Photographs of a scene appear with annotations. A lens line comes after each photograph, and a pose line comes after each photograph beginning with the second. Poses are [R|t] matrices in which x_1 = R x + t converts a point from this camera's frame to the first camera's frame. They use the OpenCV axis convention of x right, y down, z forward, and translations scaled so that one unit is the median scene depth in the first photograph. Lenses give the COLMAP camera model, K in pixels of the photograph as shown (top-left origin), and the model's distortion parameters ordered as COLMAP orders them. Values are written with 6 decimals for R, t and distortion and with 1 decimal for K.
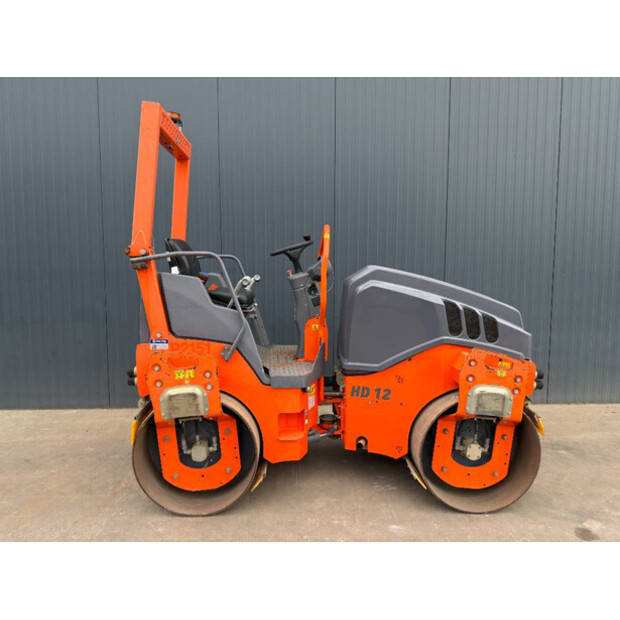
lens RADIAL K [[445.8, 0, 299.7], [0, 445.8, 299.9], [0, 0, 1]] dist [0.032472, -0.032764]
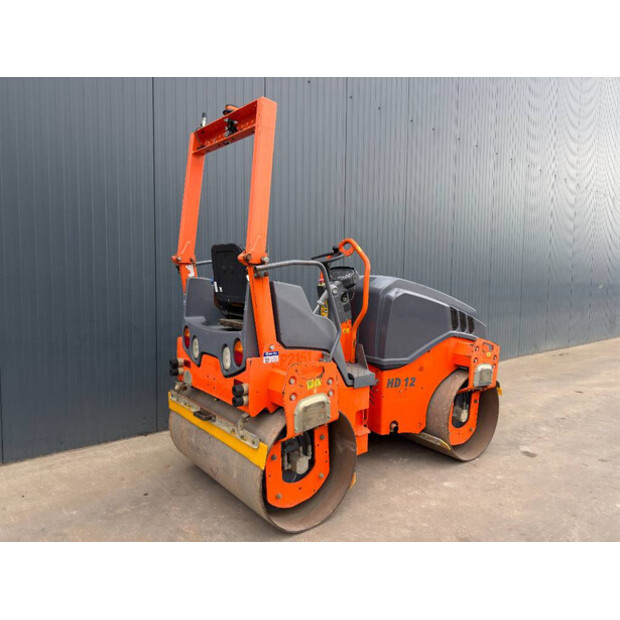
lens RADIAL K [[445.8, 0, 299.9], [0, 445.8, 299.6], [0, 0, 1]] dist [0.032472, -0.032764]
pose [[0.807596, -0.018696, 0.589440, -0.800565], [0.032676, 0.999381, -0.013070, -0.007667], [-0.588831, 0.029816, 0.807706, 0.195918]]
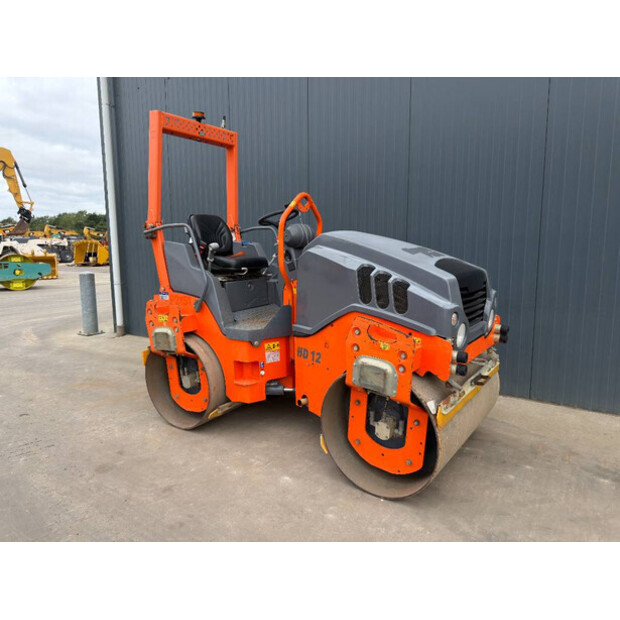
lens RADIAL K [[445.8, 0, 306.1], [0, 445.8, 306.4], [0, 0, 1]] dist [0.032472, -0.032764]
pose [[0.799419, 0.064918, -0.597257, 0.798997], [-0.029254, 0.997172, 0.069230, 0.026487], [0.600062, -0.037871, 0.799057, 0.187530]]
